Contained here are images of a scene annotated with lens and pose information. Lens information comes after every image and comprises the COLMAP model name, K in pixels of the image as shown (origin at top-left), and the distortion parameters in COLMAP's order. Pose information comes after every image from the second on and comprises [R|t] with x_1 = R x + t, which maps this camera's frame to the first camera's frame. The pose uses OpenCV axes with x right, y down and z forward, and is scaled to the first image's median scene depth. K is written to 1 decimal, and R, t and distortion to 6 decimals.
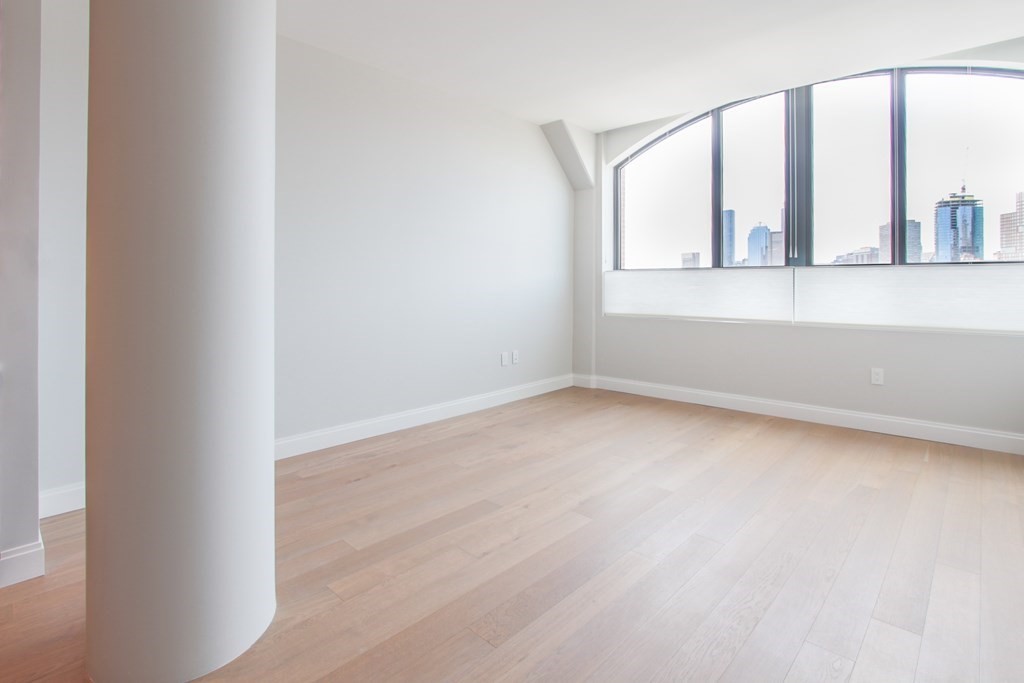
lens RADIAL K [[501.6, 0, 511.8], [0, 501.6, 279.1], [0, 0, 1]] dist [-0.015041, 0.000144]
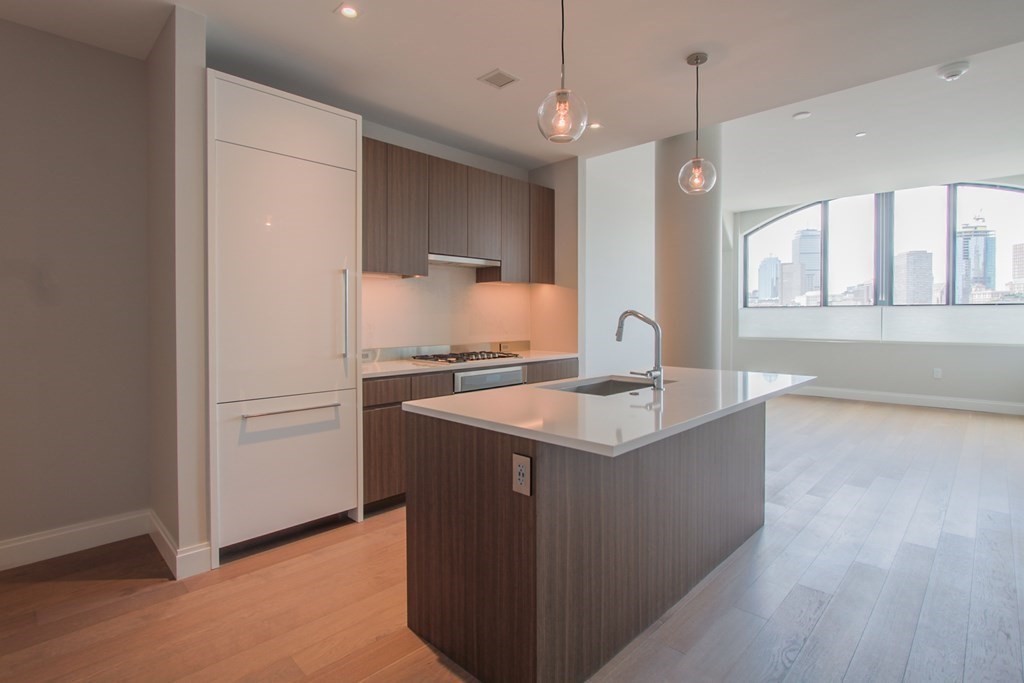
lens RADIAL K [[497.4, 0, 509.5], [0, 497.4, 323.4], [0, 0, 1]] dist [-0.021237, 0.000249]
pose [[0.999755, -0.002759, -0.021957, -0.501948], [0.003294, 0.999698, 0.024369, -0.010947], [0.021883, -0.024435, 0.999462, -0.501664]]
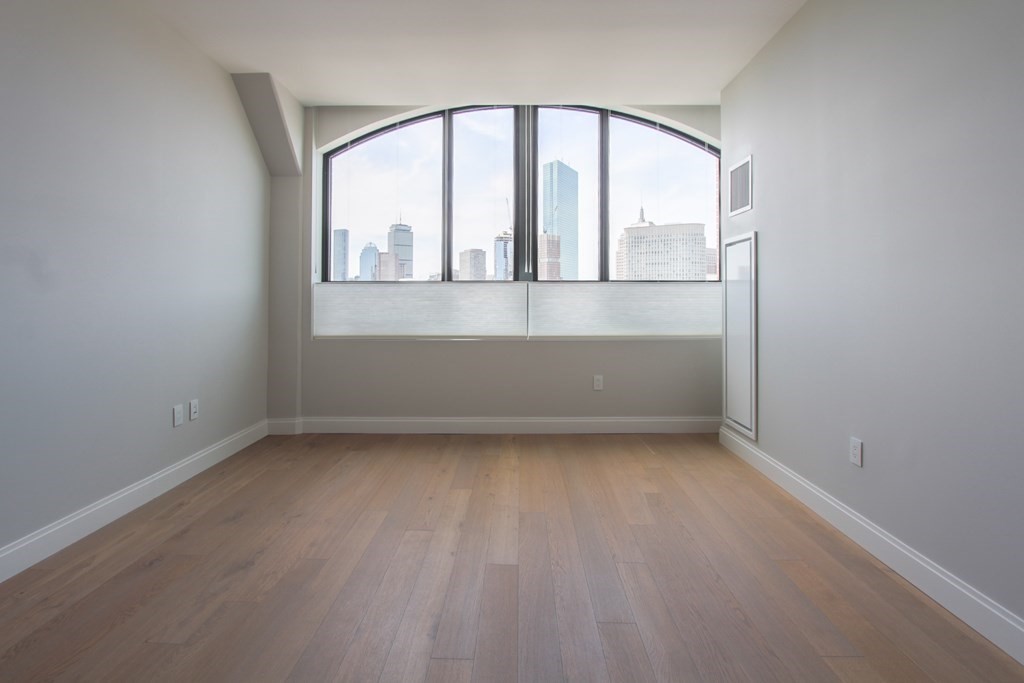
lens RADIAL K [[496.2, 0, 496.8], [0, 496.2, 291.6], [0, 0, 1]] dist [-0.002700, -0.000015]
pose [[0.756060, 0.008760, 0.654444, -0.120776], [-0.004999, 0.999959, -0.007610, 0.002583], [-0.654483, 0.002481, 0.756073, 0.246476]]
